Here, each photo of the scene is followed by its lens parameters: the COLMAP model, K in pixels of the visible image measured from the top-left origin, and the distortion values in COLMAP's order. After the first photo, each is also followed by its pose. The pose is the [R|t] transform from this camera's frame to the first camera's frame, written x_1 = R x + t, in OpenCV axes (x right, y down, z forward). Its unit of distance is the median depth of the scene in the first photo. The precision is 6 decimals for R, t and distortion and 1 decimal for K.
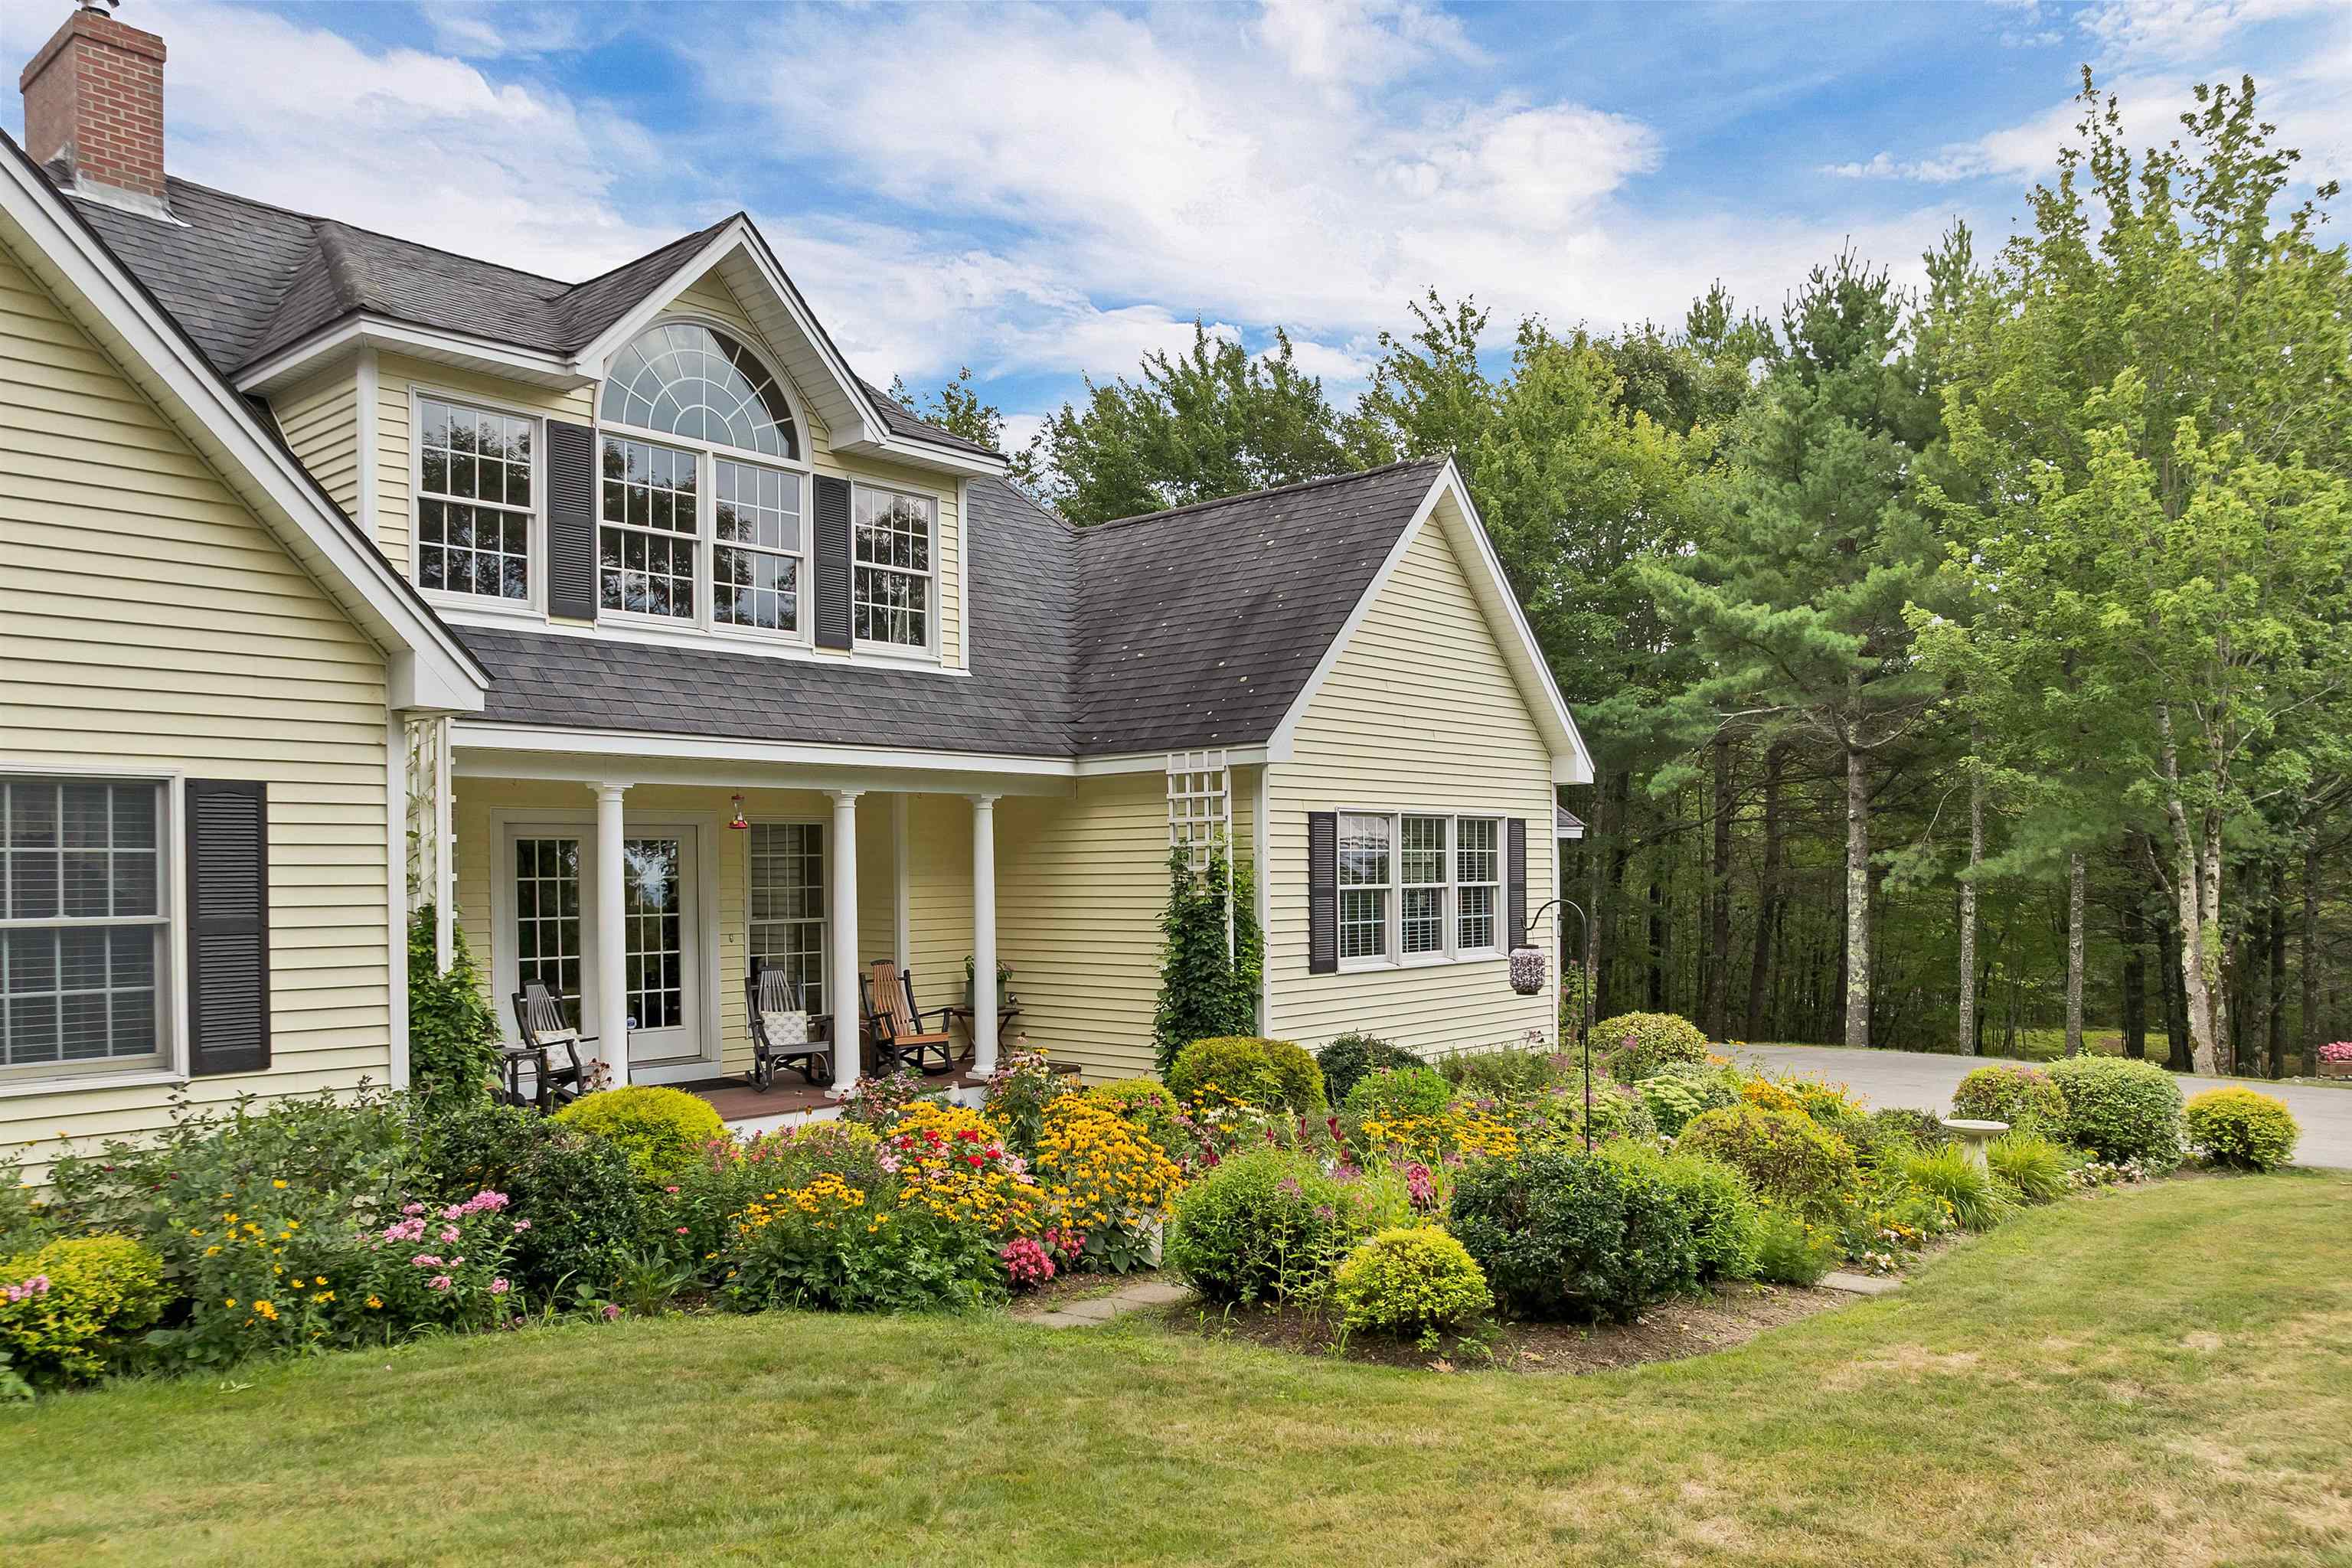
lens RADIAL K [[1707.9, 0, 1167.1], [0, 1707.9, 876.0], [0, 0, 1]] dist [-0.010242, -0.003070]
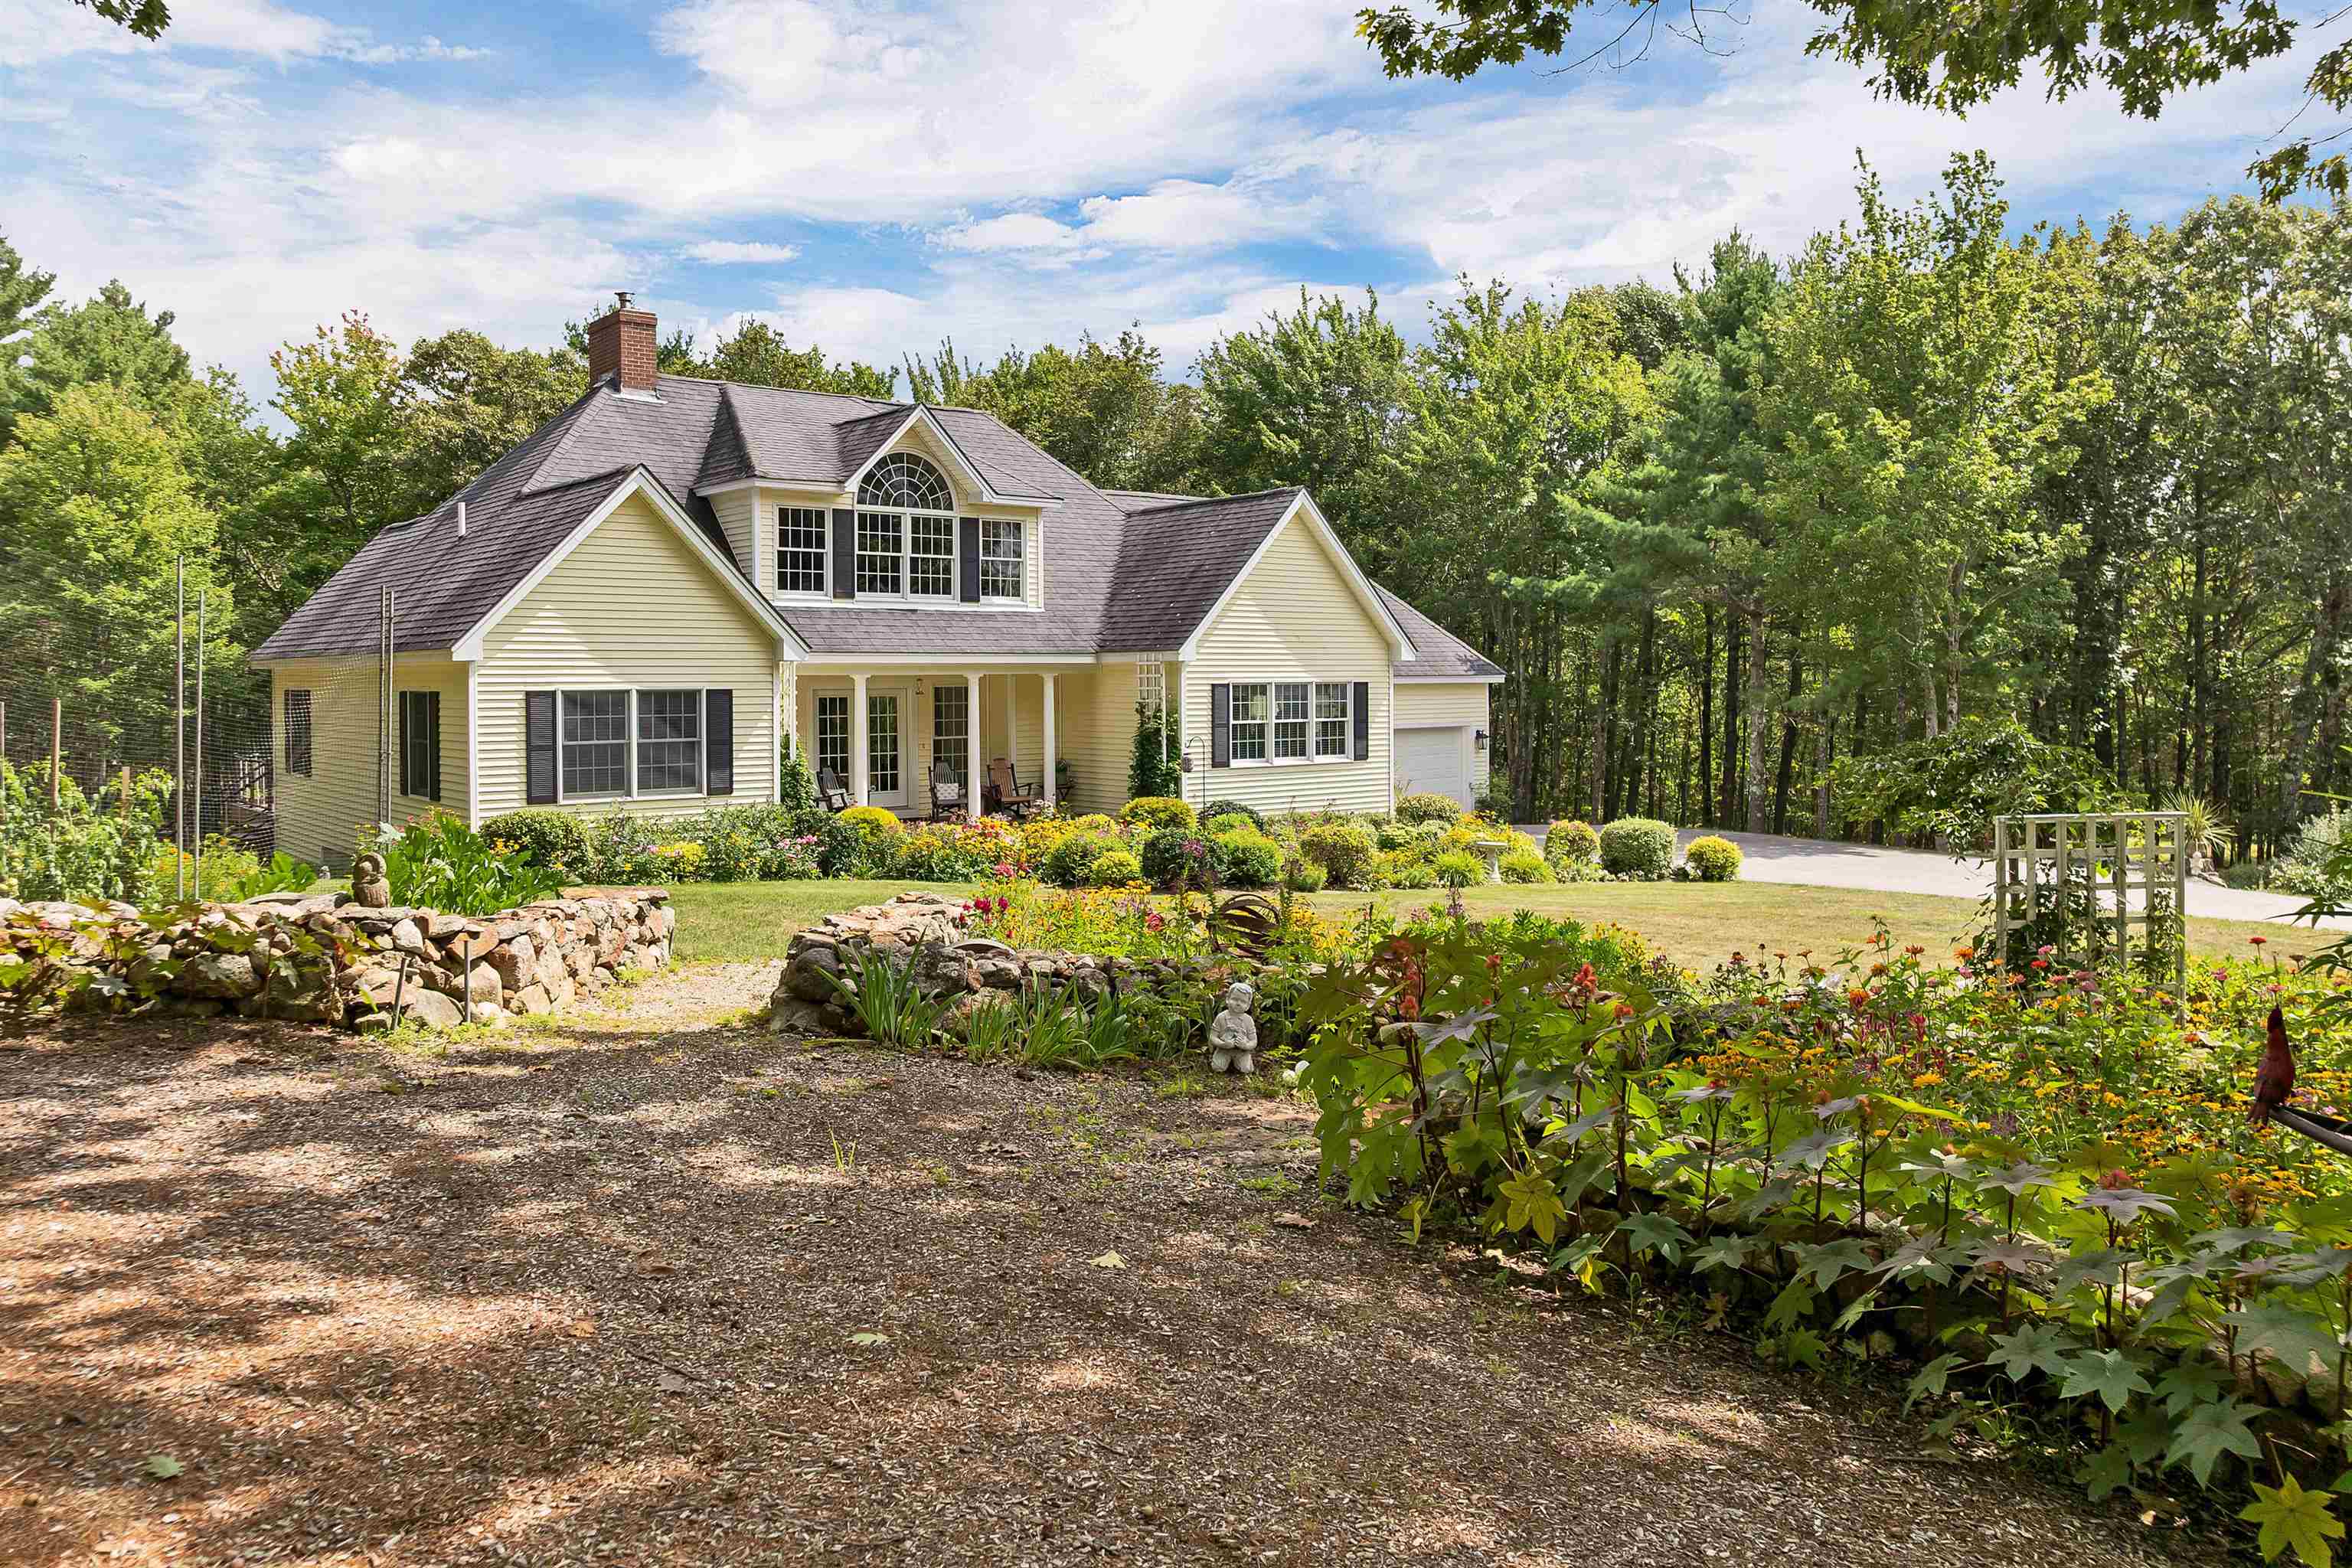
lens RADIAL K [[1755.4, 0, 1181.8], [0, 1755.4, 688.0], [0, 0, 1]] dist [-0.001477, -0.000443]
pose [[0.987676, 0.004446, -0.156447, 0.372851], [-0.003616, 0.999978, 0.005590, -0.045272], [0.156469, -0.004955, 0.987670, -0.996872]]
